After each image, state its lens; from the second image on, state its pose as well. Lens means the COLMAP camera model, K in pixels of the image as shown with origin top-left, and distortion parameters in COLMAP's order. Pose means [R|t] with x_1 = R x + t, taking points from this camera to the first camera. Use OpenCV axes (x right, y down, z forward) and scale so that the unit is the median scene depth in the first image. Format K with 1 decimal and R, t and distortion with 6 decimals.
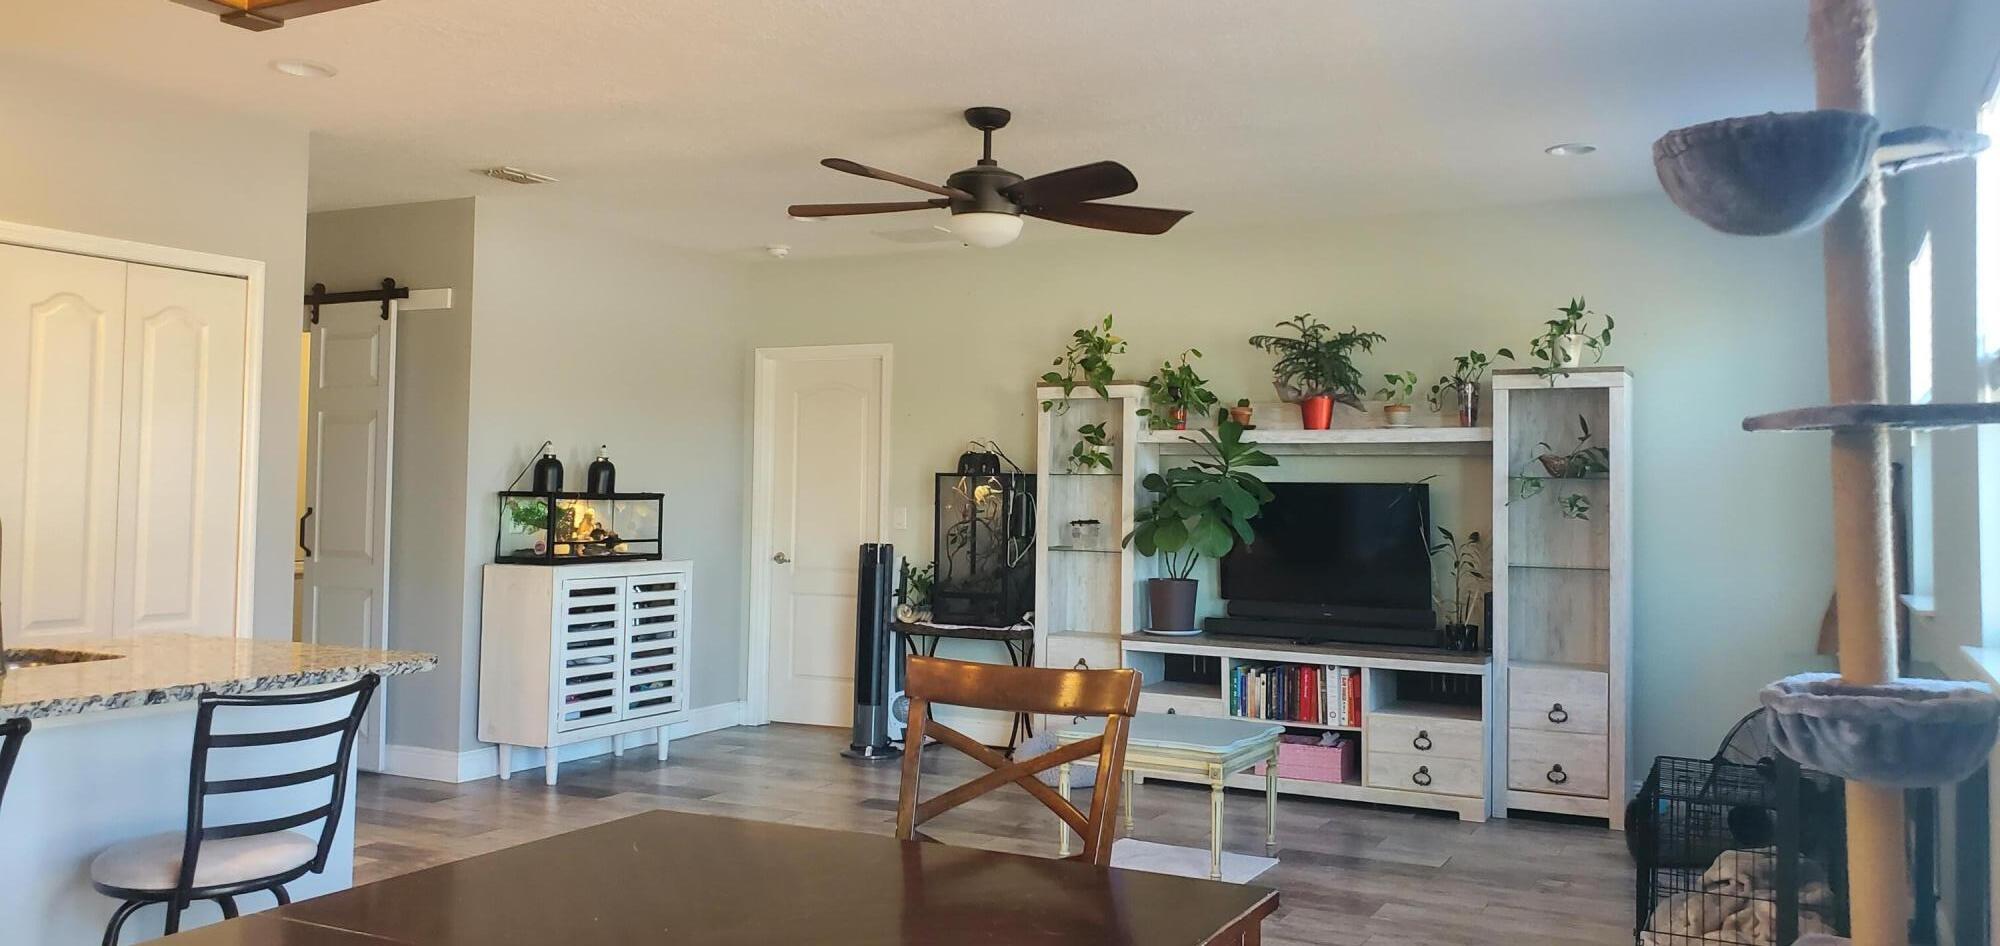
lens RADIAL K [[1570.2, 0, 1001.0], [0, 1570.2, 433.4], [0, 0, 1]] dist [0.068983, -0.058982]
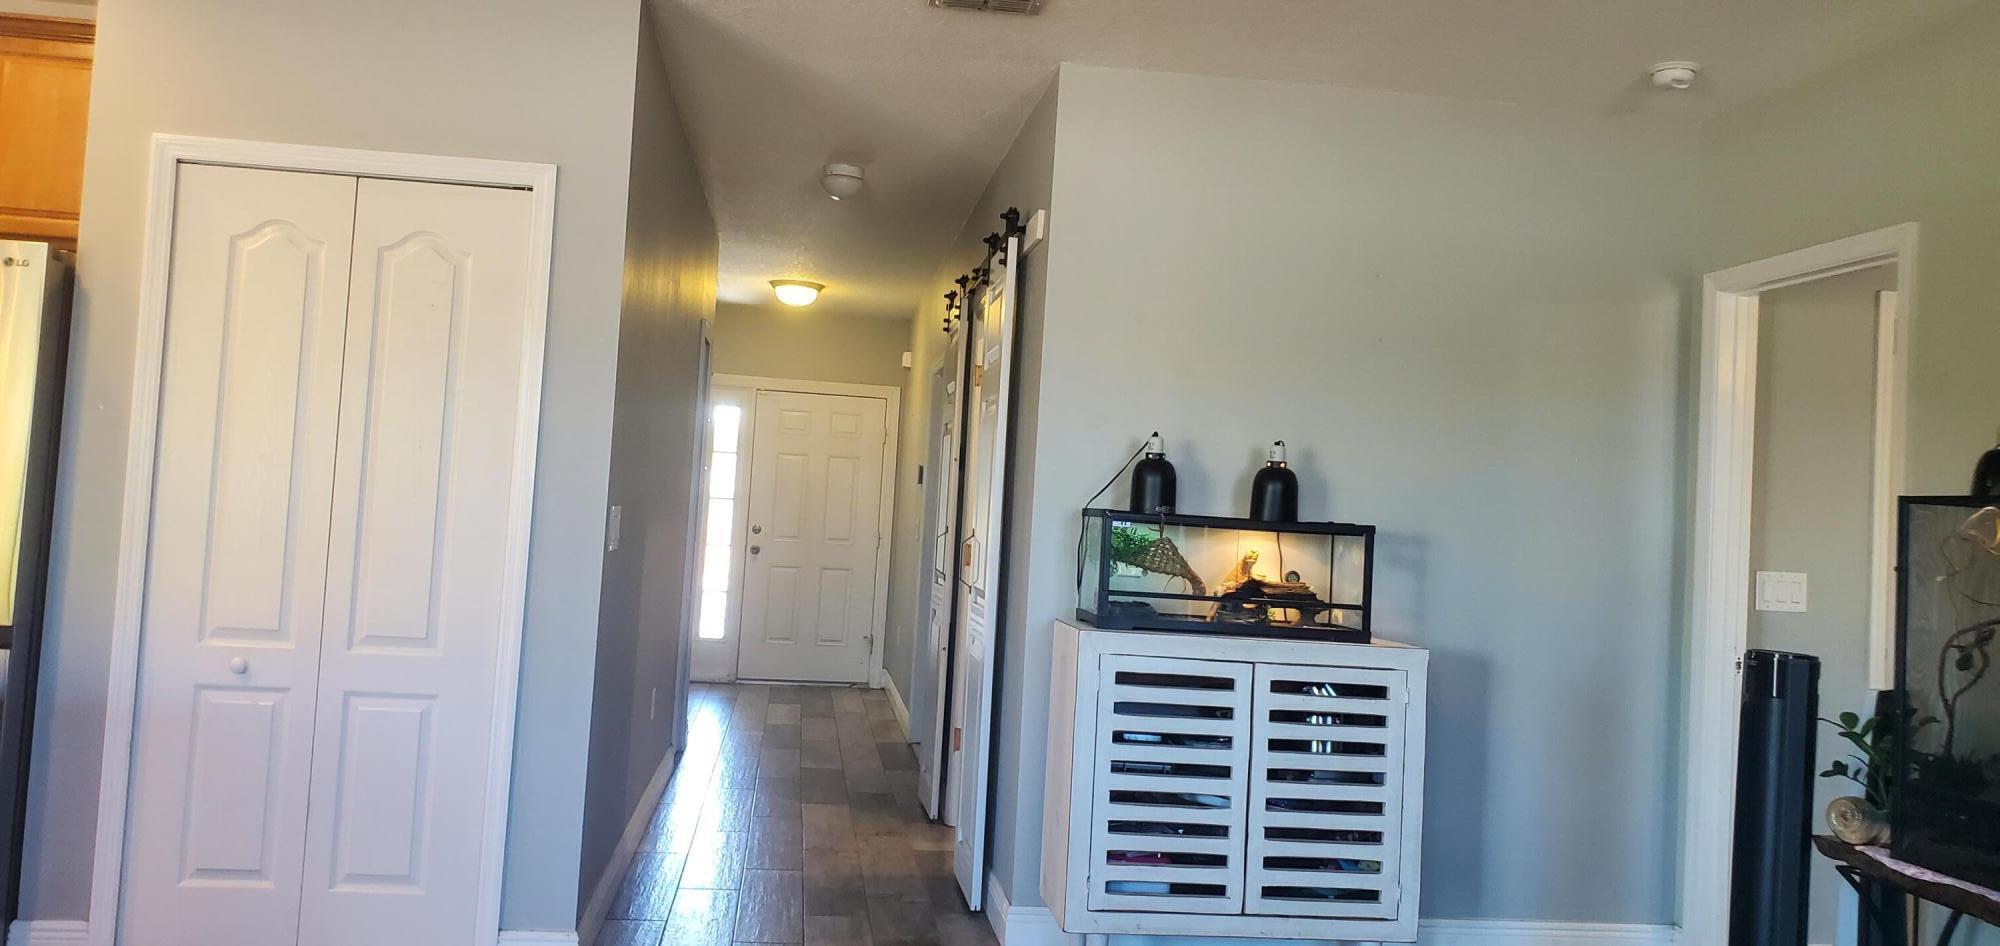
lens RADIAL K [[1570.2, 0, 1001.0], [0, 1570.2, 433.4], [0, 0, 1]] dist [0.068983, -0.058982]
pose [[0.559207, -0.024618, -0.828663, 0.190968], [-0.016013, 0.999052, -0.040486, 0.031656], [0.828874, 0.035910, 0.558282, 0.598440]]
